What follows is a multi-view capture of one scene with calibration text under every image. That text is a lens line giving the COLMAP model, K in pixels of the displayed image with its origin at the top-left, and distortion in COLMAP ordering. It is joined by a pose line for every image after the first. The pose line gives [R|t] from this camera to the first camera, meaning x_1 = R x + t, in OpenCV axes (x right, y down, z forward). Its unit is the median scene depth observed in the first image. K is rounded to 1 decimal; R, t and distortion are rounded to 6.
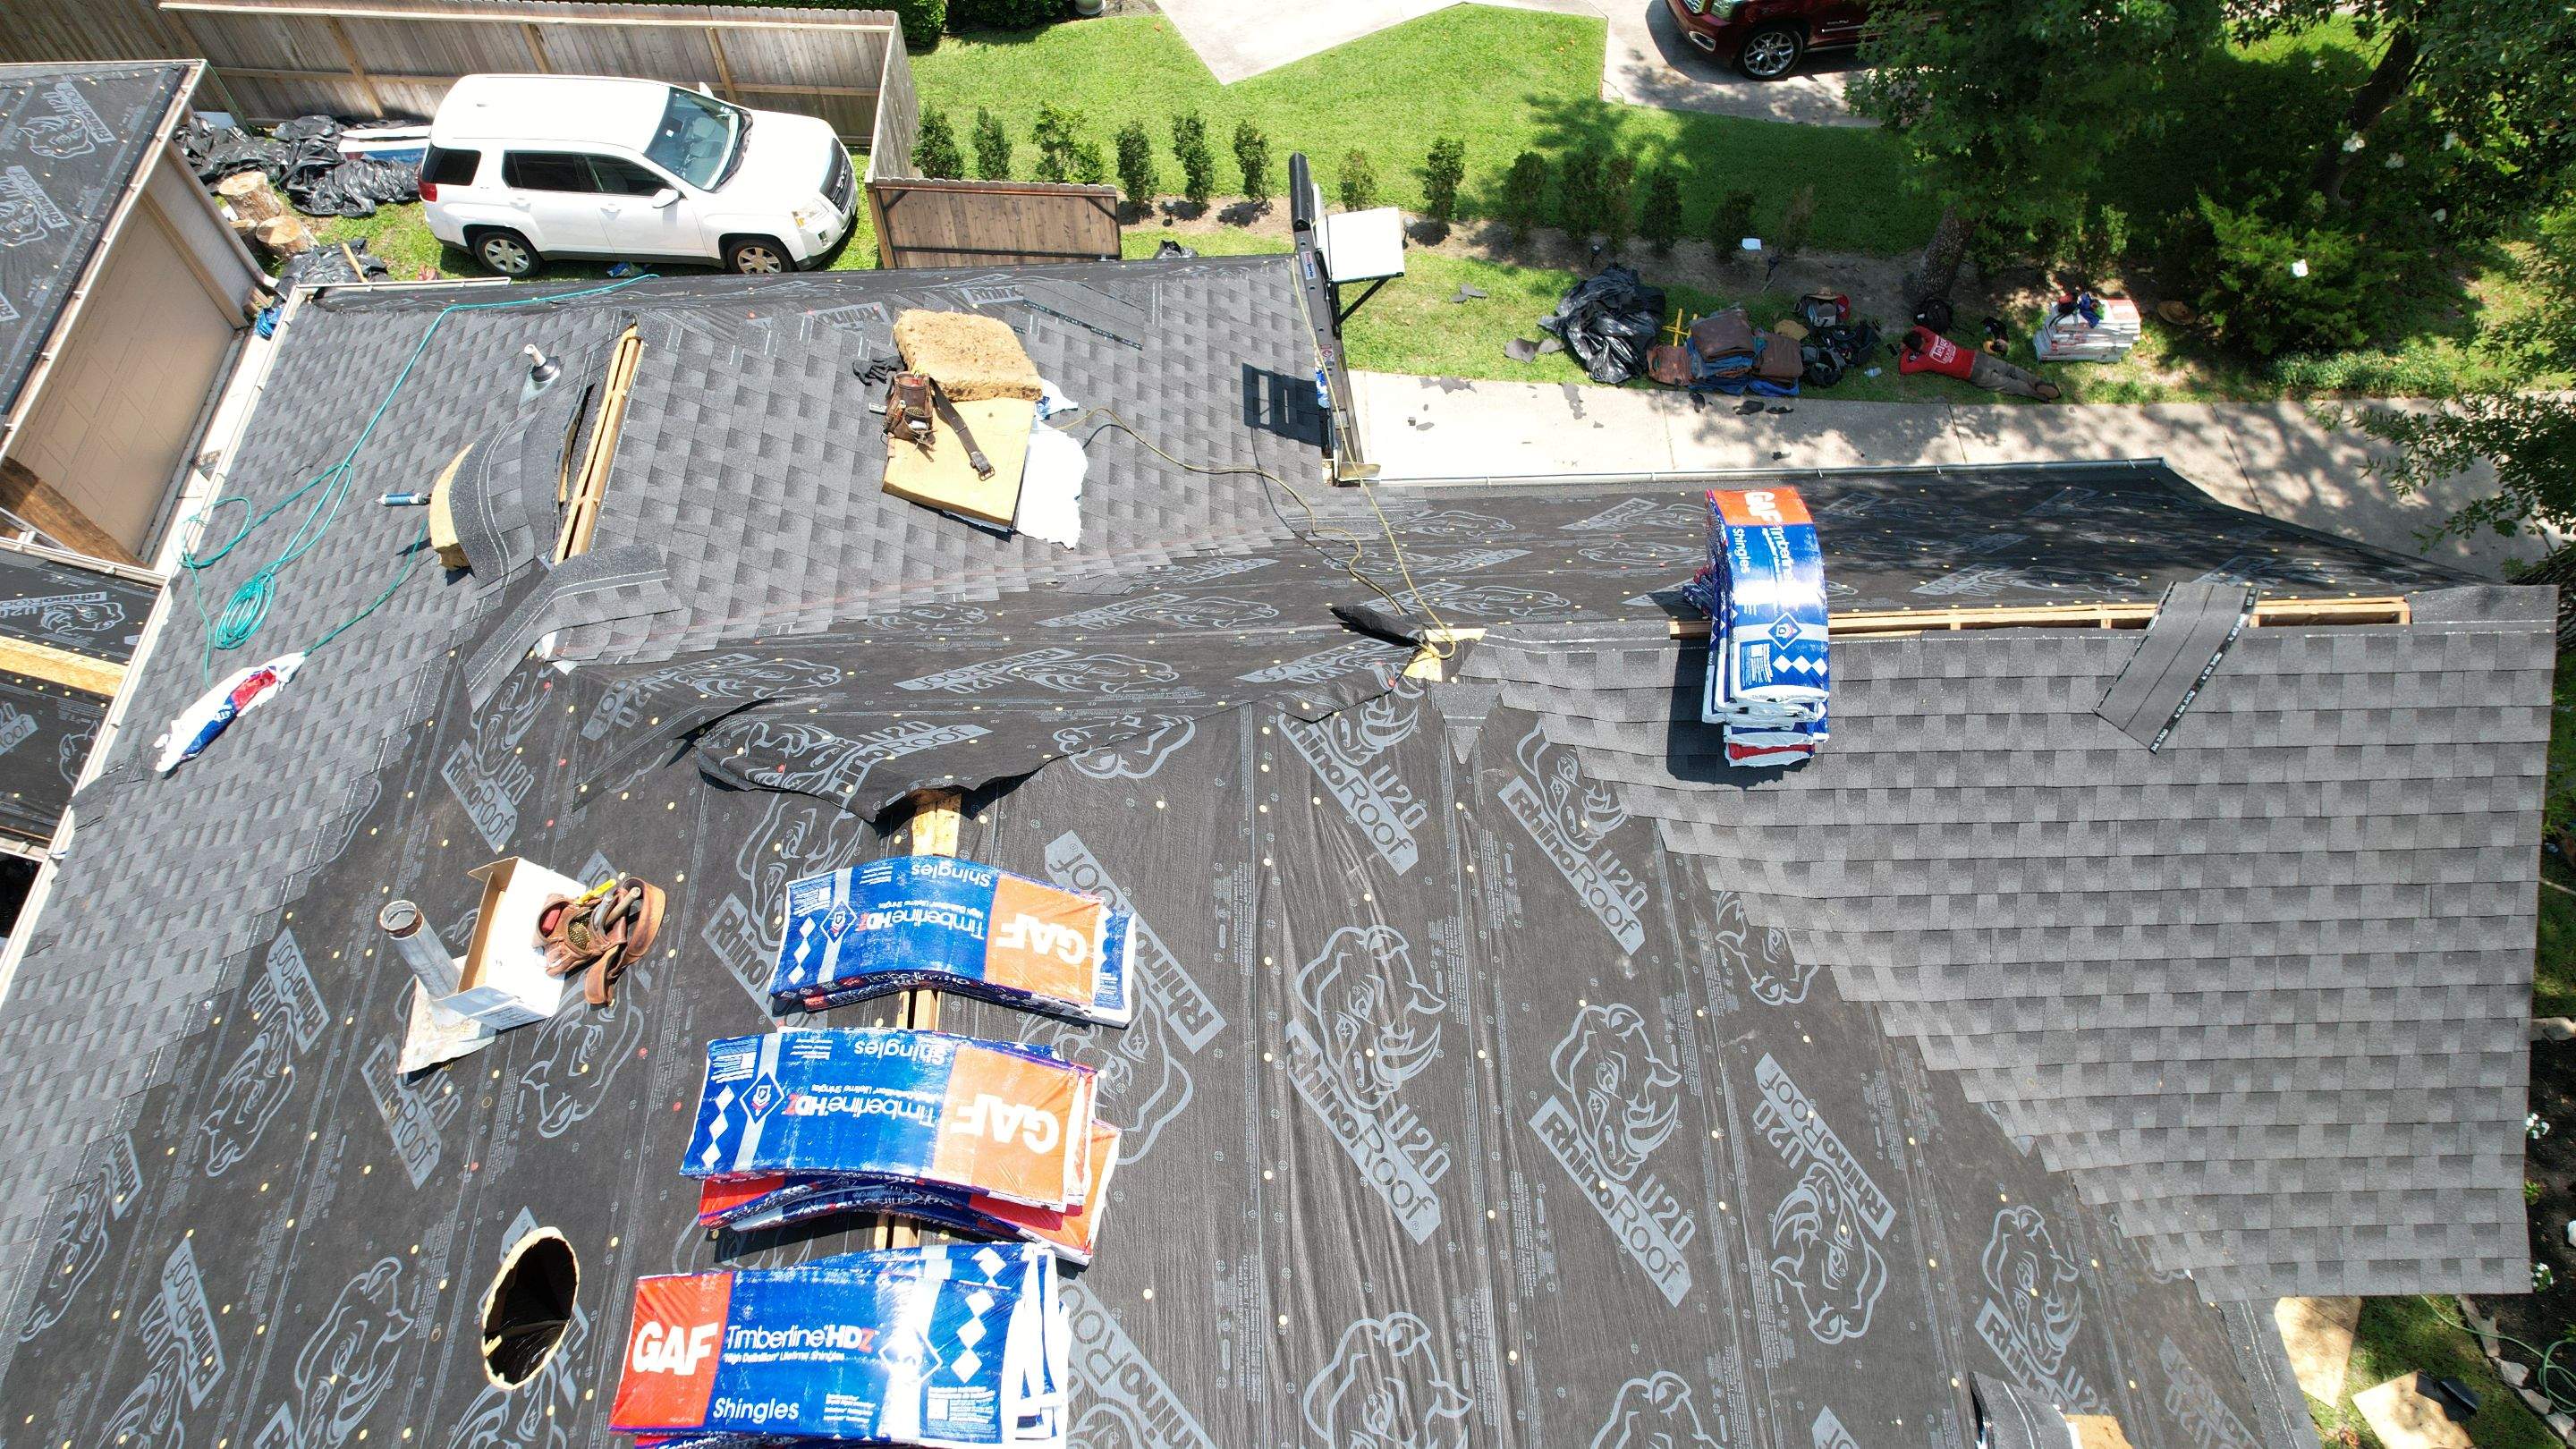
lens RADIAL K [[1639.8, 0, 1280.2], [0, 1639.8, 722.1], [0, 0, 1]] dist [-0.078788, 0.072021]
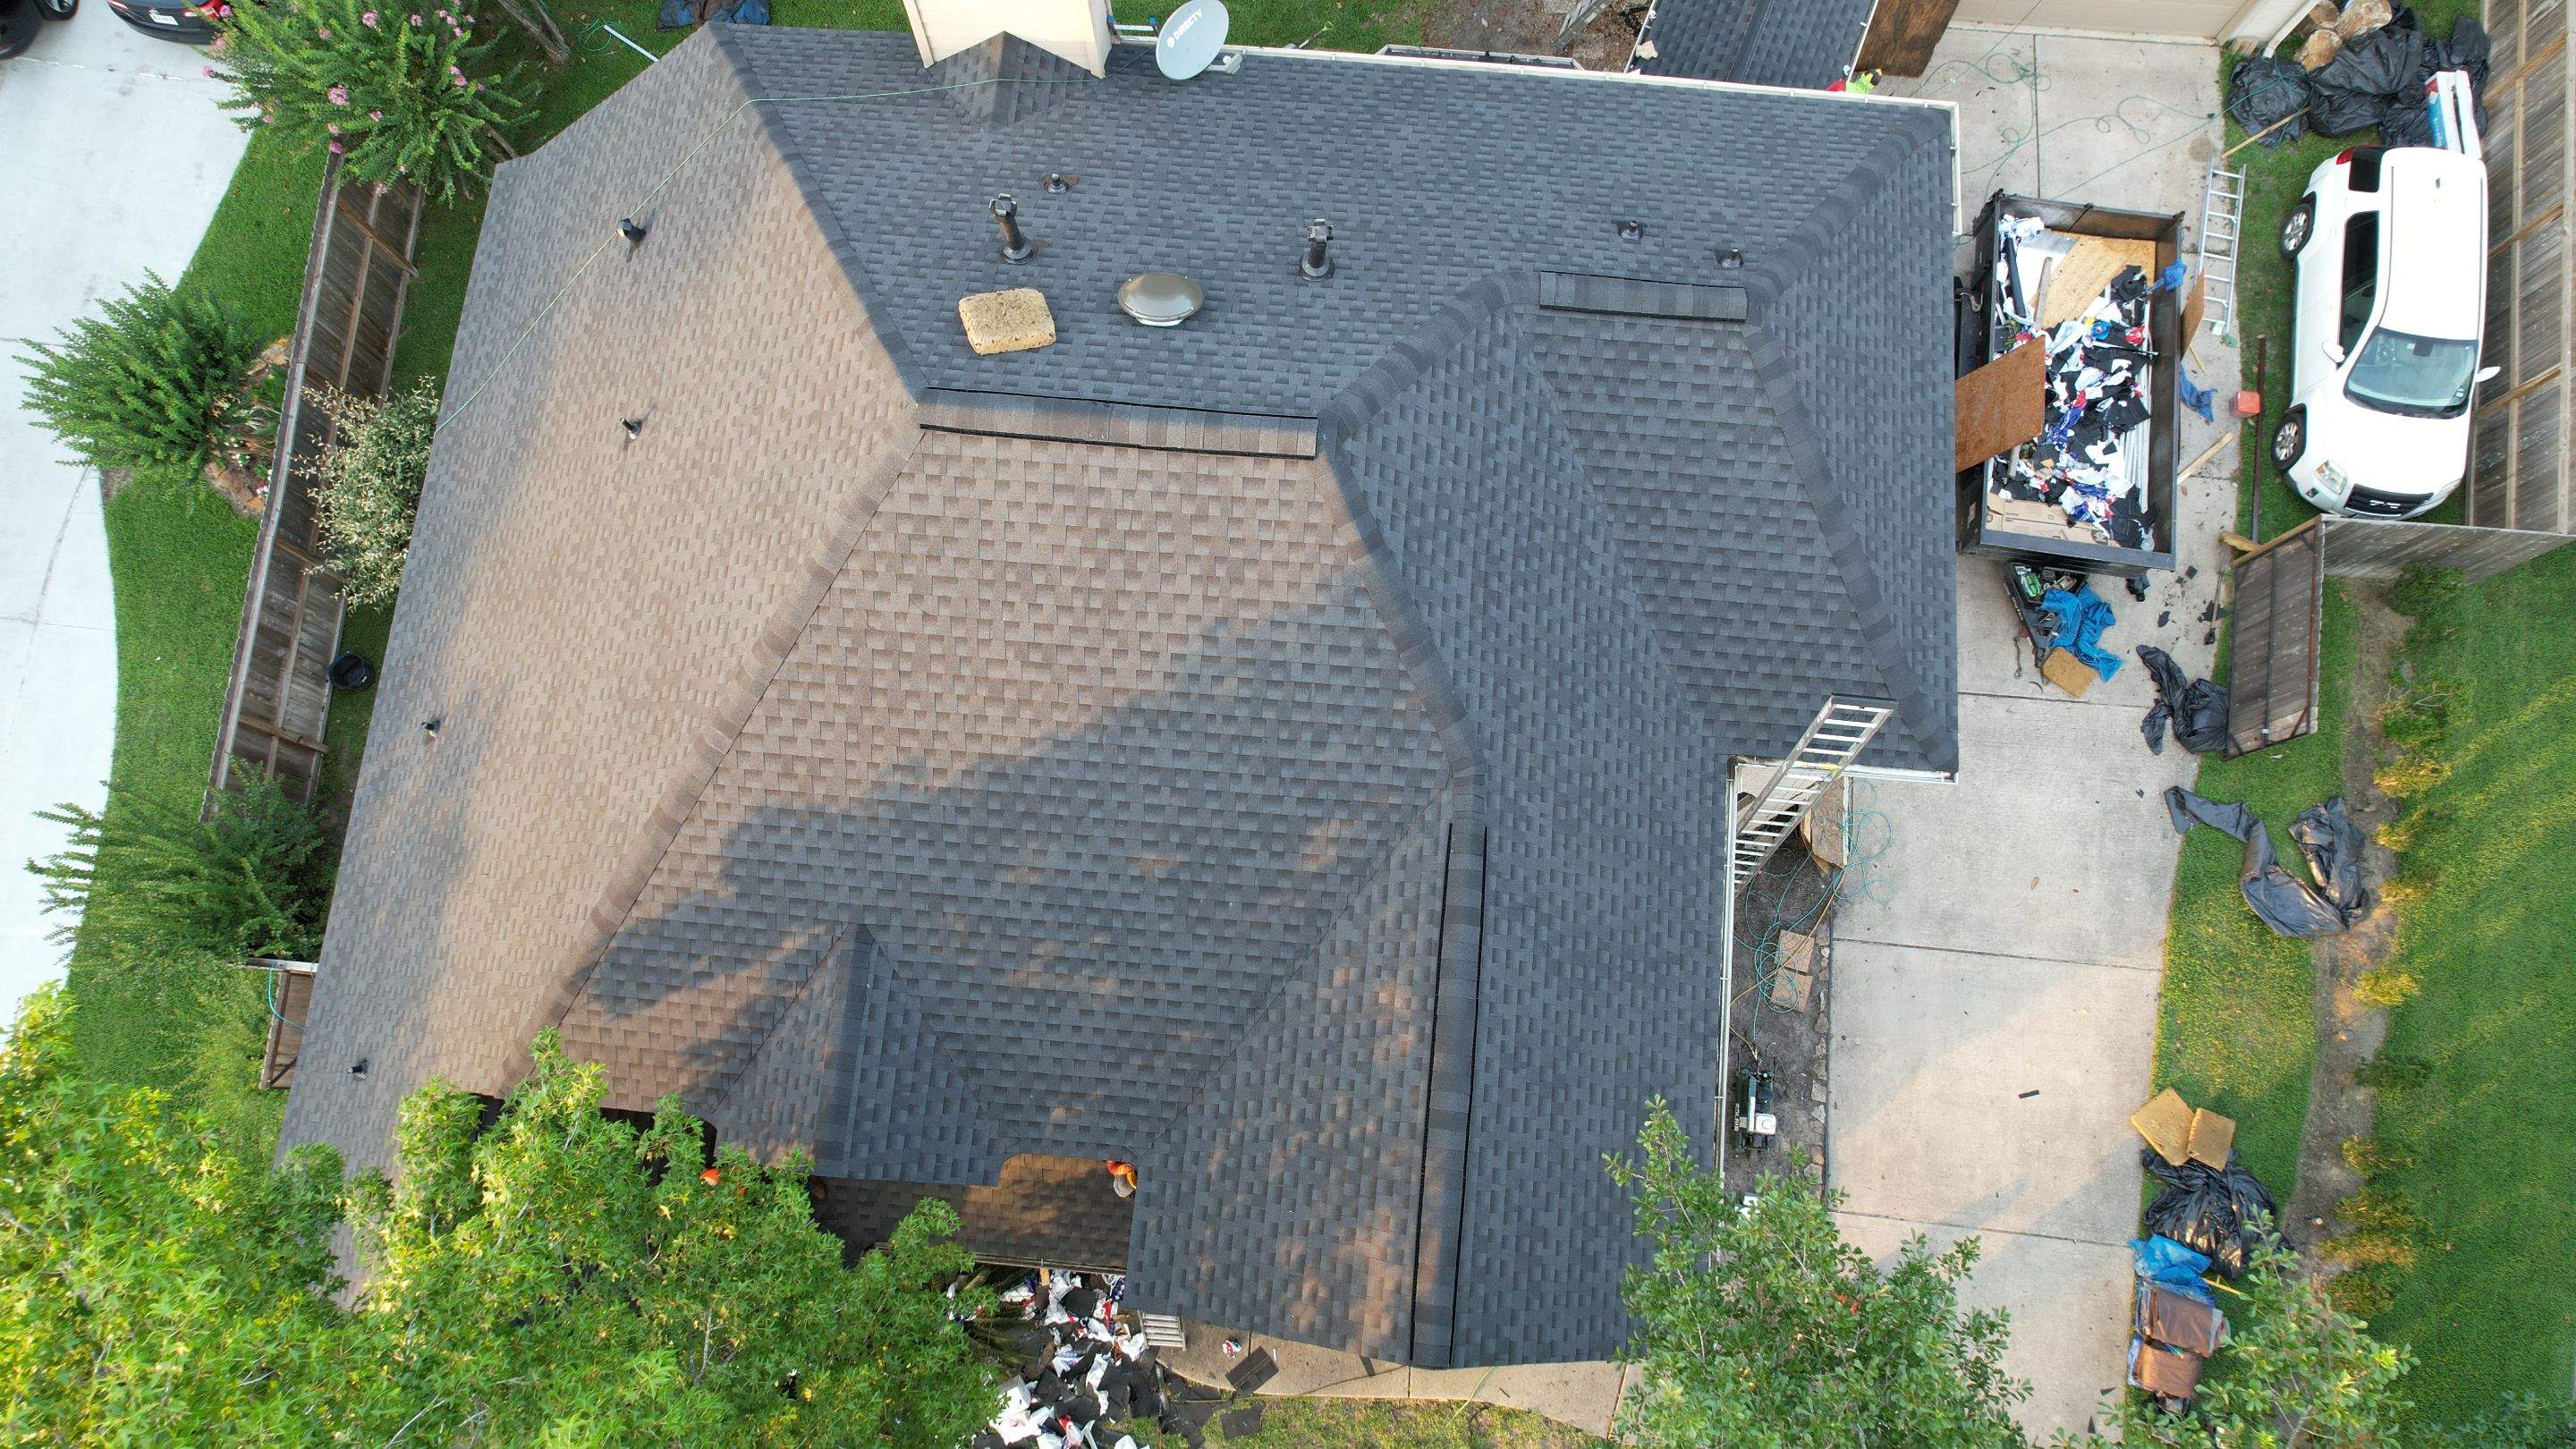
lens RADIAL K [[1639.8, 0, 1290.4], [0, 1639.8, 713.1], [0, 0, 1]] dist [-0.078788, 0.072021]
pose [[-0.121985, 0.968833, -0.215599, 0.189845], [-0.828889, 0.020044, 0.559055, -0.339842], [0.545952, 0.246904, 0.800609, -0.224204]]
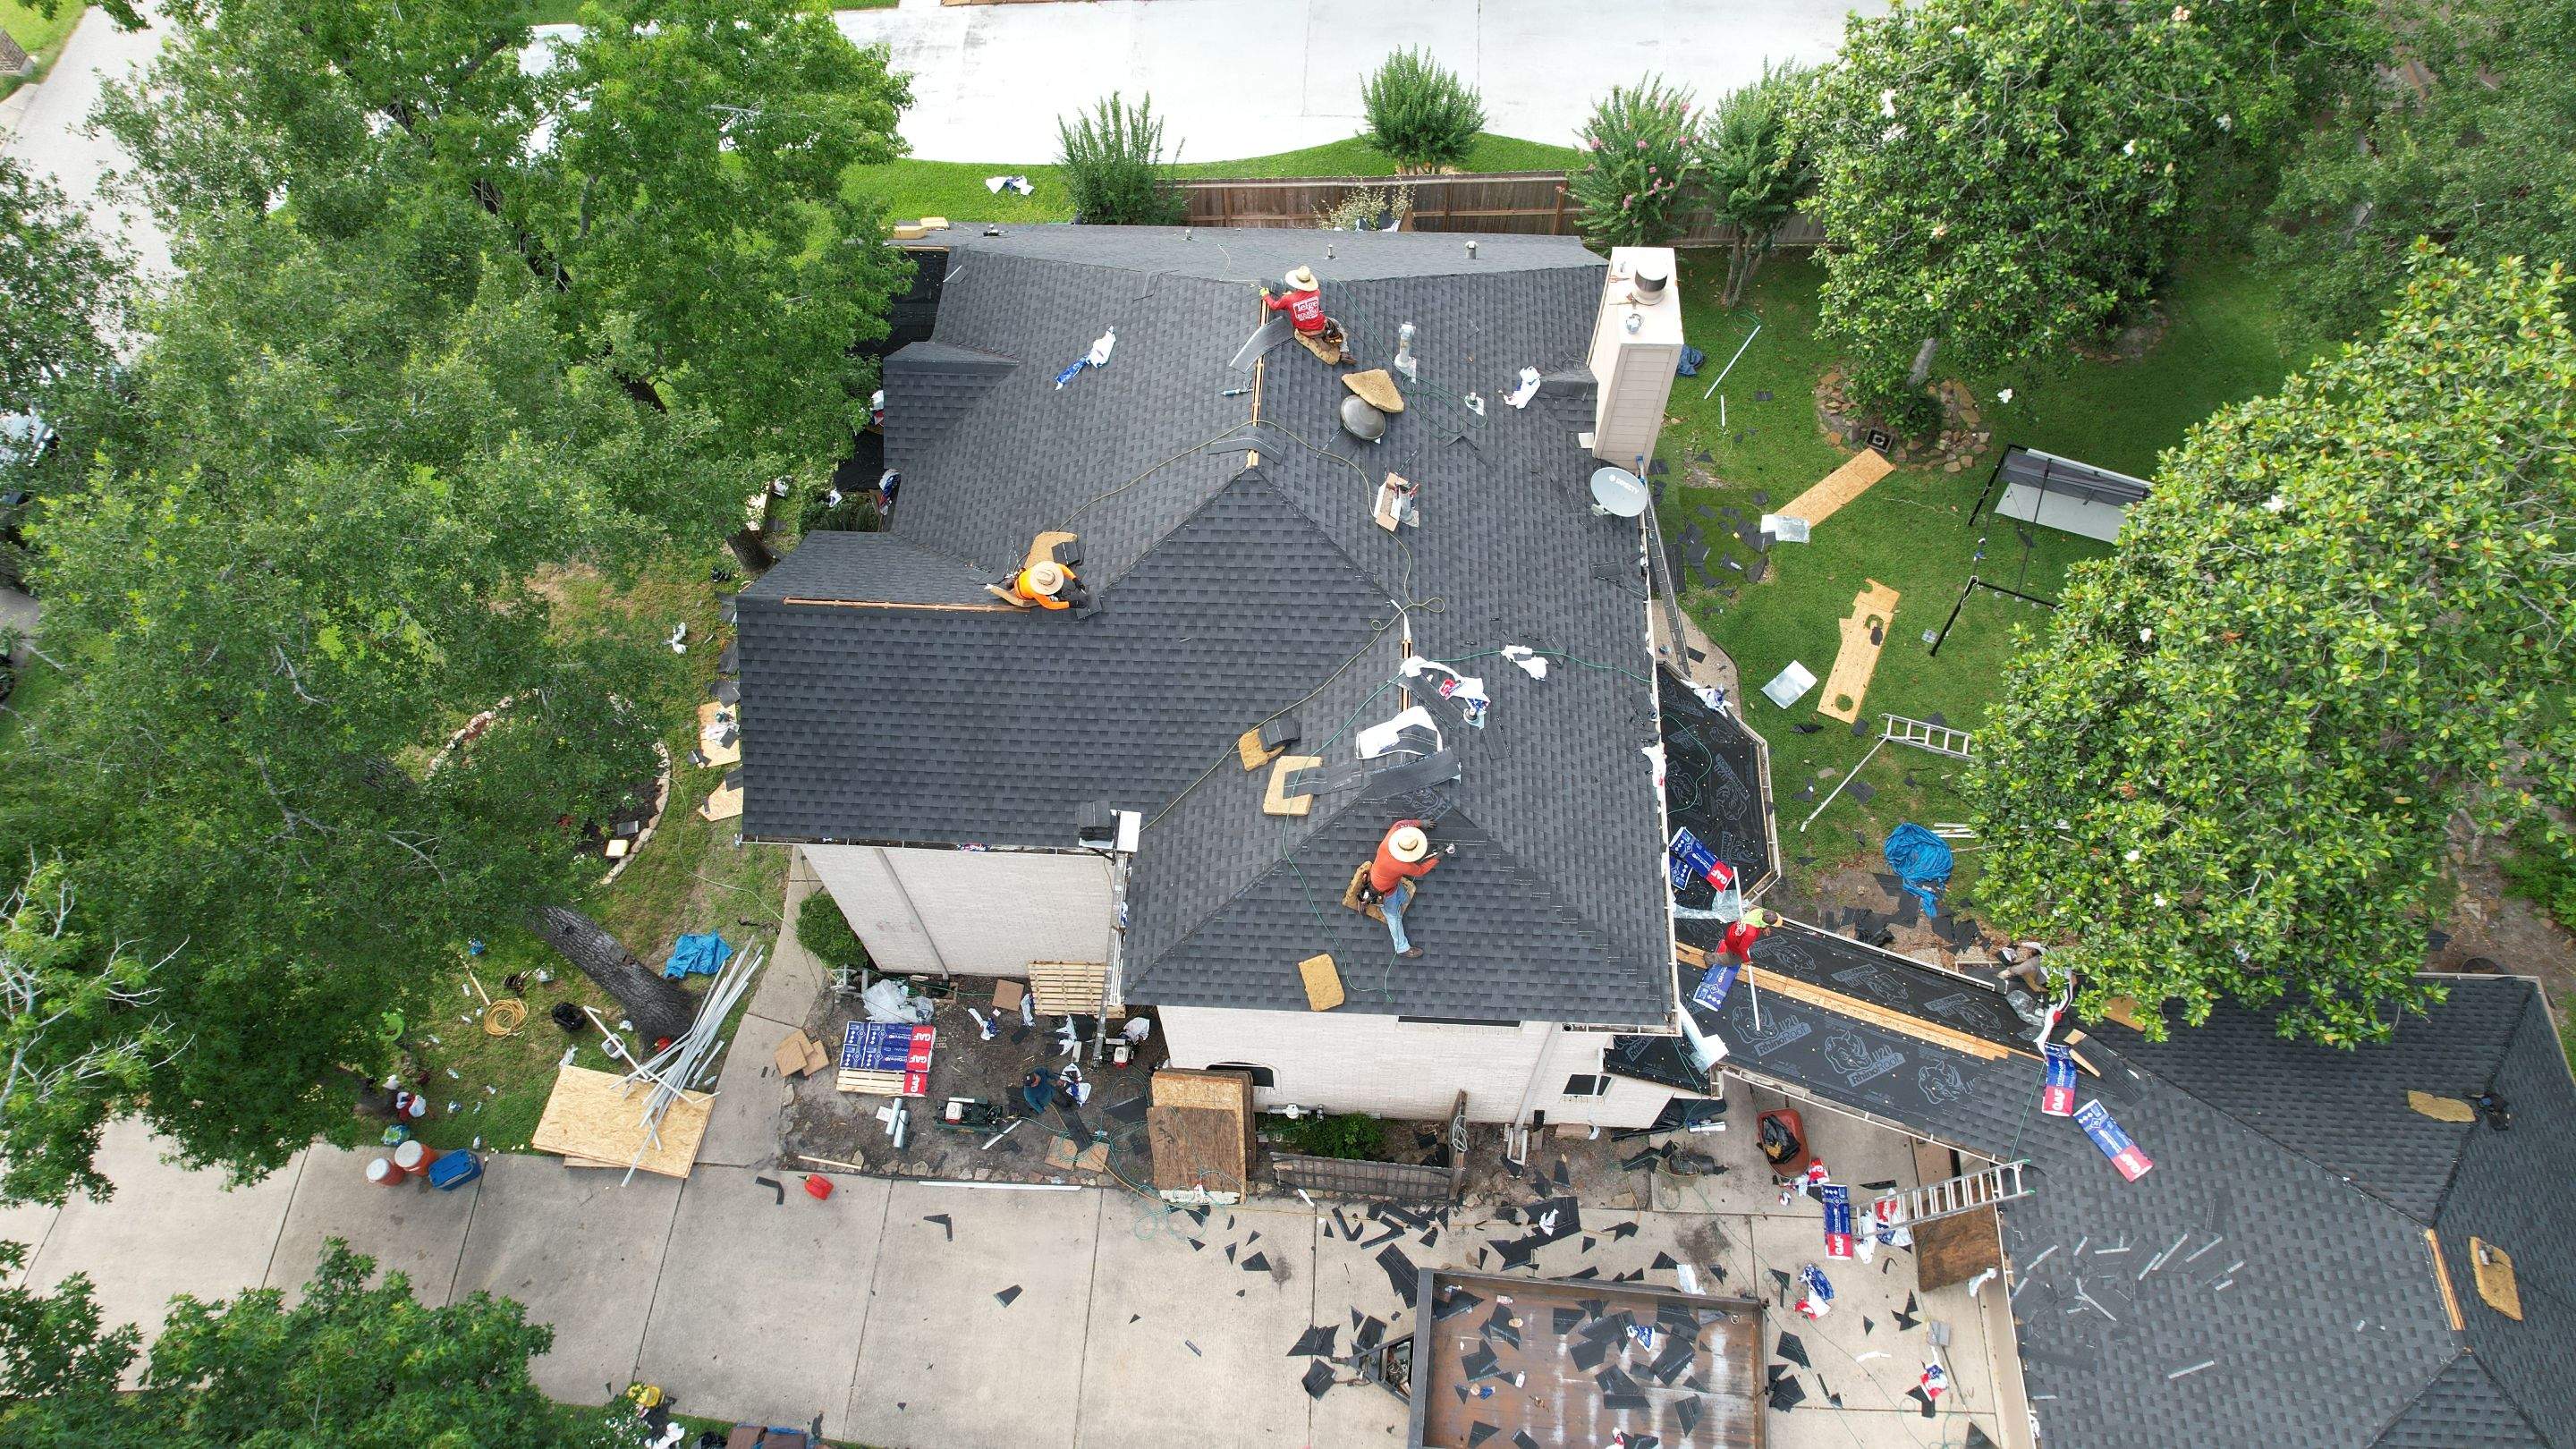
lens RADIAL K [[1639.8, 0, 1282.0], [0, 1639.8, 715.7], [0, 0, 1]] dist [-0.078788, 0.072021]
pose [[-0.996207, -0.057841, 0.065014, -0.156291], [0.084580, -0.467918, 0.879715, -1.017326], [-0.020462, 0.881877, 0.471035, -0.093572]]
